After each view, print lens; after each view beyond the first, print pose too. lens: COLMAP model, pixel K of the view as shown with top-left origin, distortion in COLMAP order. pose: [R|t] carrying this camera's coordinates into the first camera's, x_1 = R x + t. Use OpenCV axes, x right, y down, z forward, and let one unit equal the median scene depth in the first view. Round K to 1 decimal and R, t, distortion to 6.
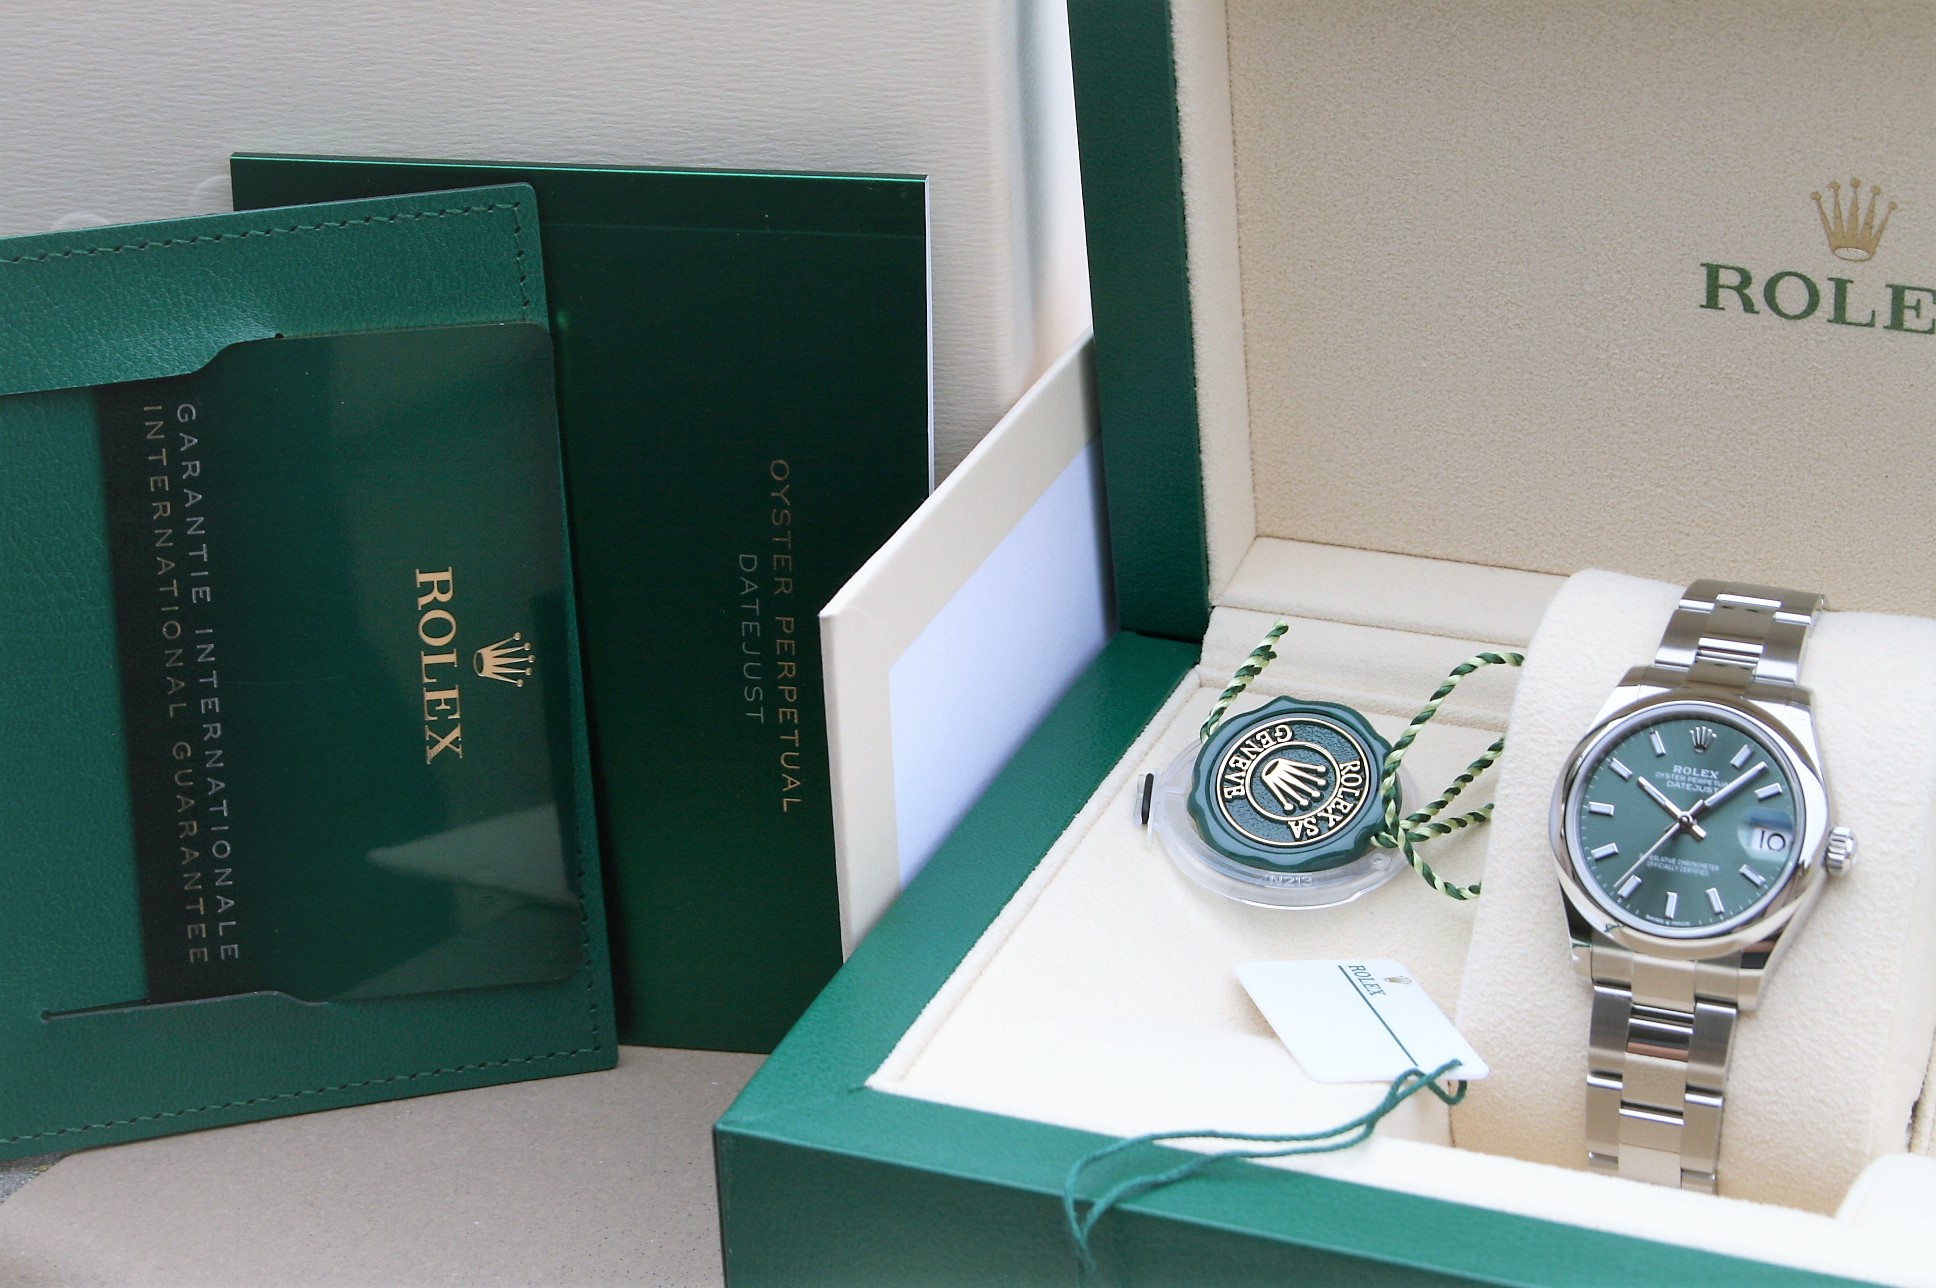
lens RADIAL K [[4541.2, 0, 968.0], [0, 4541.2, 644.0], [0, 0, 1]] dist [-0.003603, 0.470376]
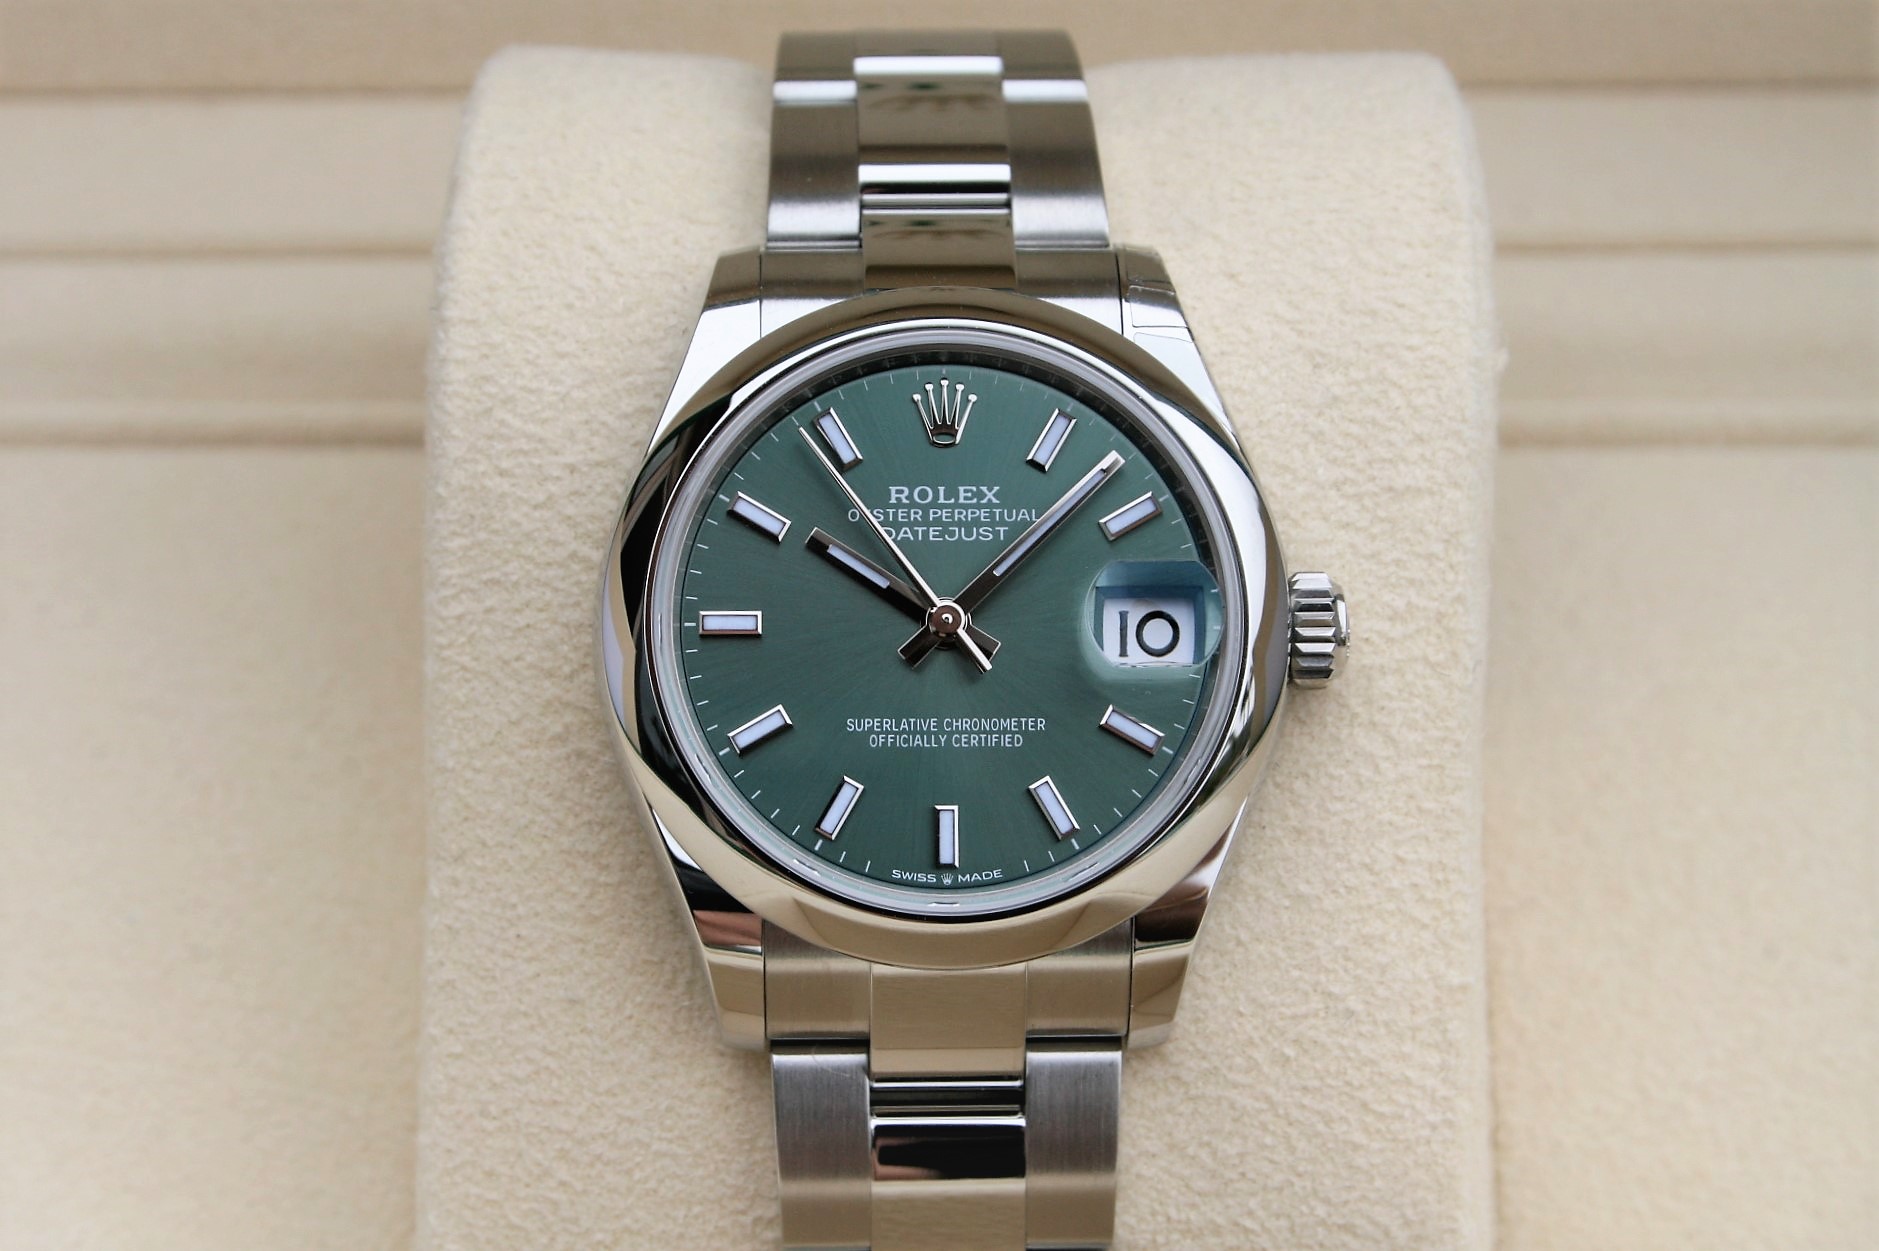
lens RADIAL K [[4407.5, 0, 939.5], [0, 4407.5, 625.5], [0, 0, 1]] dist [-0.003603, 0.470376]
pose [[0.930774, -0.169979, 0.323677, 0.031710], [0.141192, 0.983783, 0.110619, -0.003608], [-0.337230, -0.057261, 0.939679, 0.633352]]
